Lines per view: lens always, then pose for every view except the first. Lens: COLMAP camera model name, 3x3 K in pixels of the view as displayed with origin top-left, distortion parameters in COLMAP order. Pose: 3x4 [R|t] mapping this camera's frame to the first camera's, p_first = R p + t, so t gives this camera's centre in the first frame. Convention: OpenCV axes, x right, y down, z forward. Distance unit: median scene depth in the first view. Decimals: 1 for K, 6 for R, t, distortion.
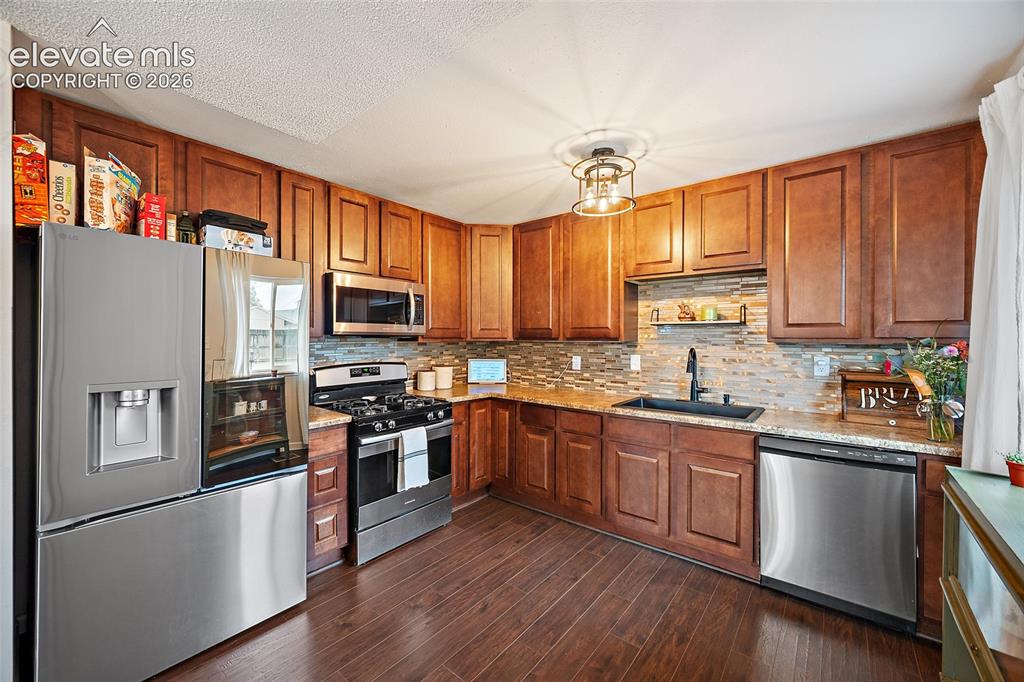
lens RADIAL K [[401.6, 0, 508.9], [0, 401.6, 339.0], [0, 0, 1]] dist [-0.000477, -0.000010]
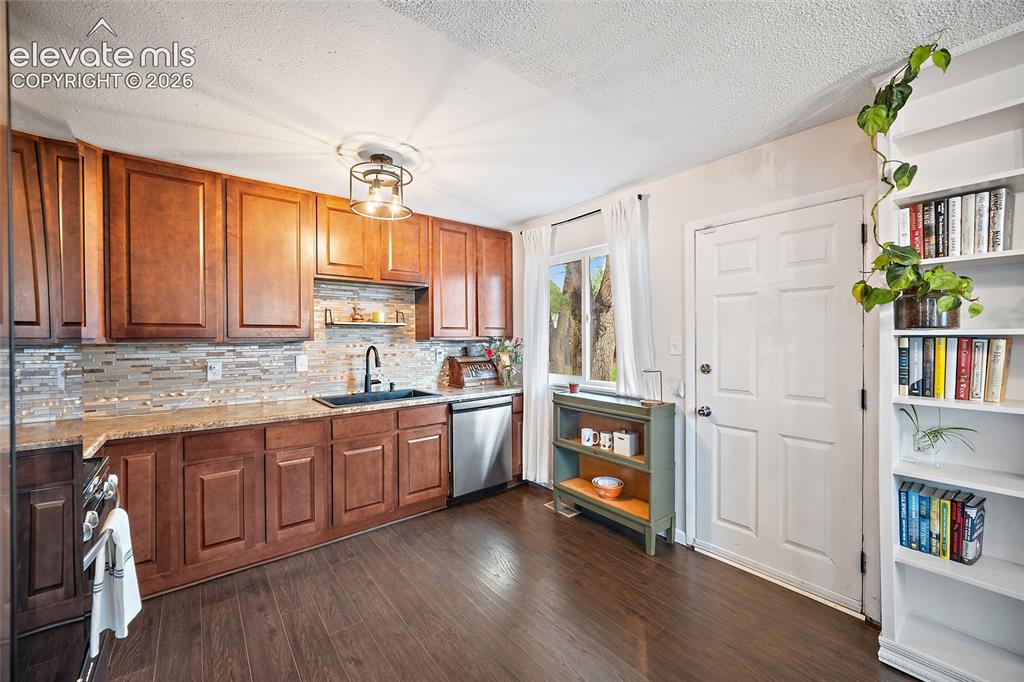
lens RADIAL K [[401.6, 0, 508.9], [0, 401.6, 339.0], [0, 0, 1]] dist [-0.000477, -0.000010]
pose [[0.213647, -0.004728, 0.976900, -0.624932], [0.011243, 0.999934, 0.002381, 0.005195], [-0.976846, 0.010475, 0.213686, 0.397749]]
